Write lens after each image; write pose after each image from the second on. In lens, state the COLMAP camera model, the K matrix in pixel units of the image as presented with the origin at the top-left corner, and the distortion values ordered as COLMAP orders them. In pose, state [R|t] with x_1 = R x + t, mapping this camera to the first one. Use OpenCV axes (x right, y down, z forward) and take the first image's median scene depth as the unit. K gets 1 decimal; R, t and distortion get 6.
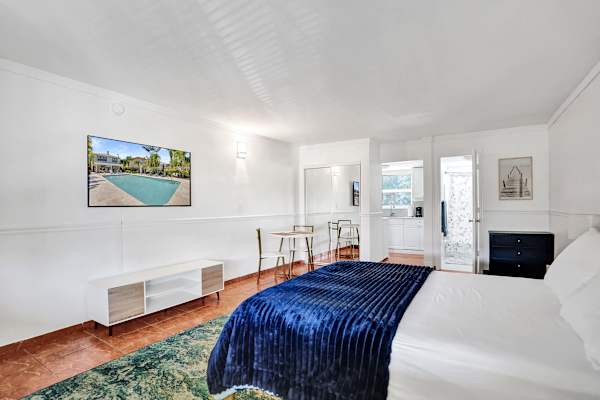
lens RADIAL K [[292.3, 0, 296.7], [0, 292.3, 204.0], [0, 0, 1]] dist [-0.001709, 0.000137]
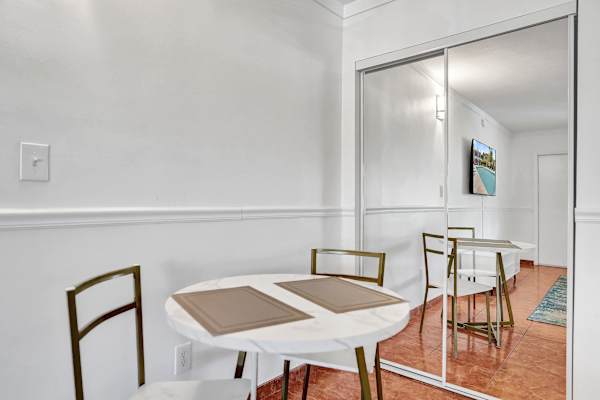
lens RADIAL K [[356.0, 0, 300.0], [0, 356.0, 200.0], [0, 0, 1]] dist [0.017943, 0.000103]
pose [[0.991123, 0.015527, -0.132036, 0.018487], [-0.015380, 0.999879, 0.002135, 0.024014], [0.132053, -0.000086, 0.991243, 0.595652]]
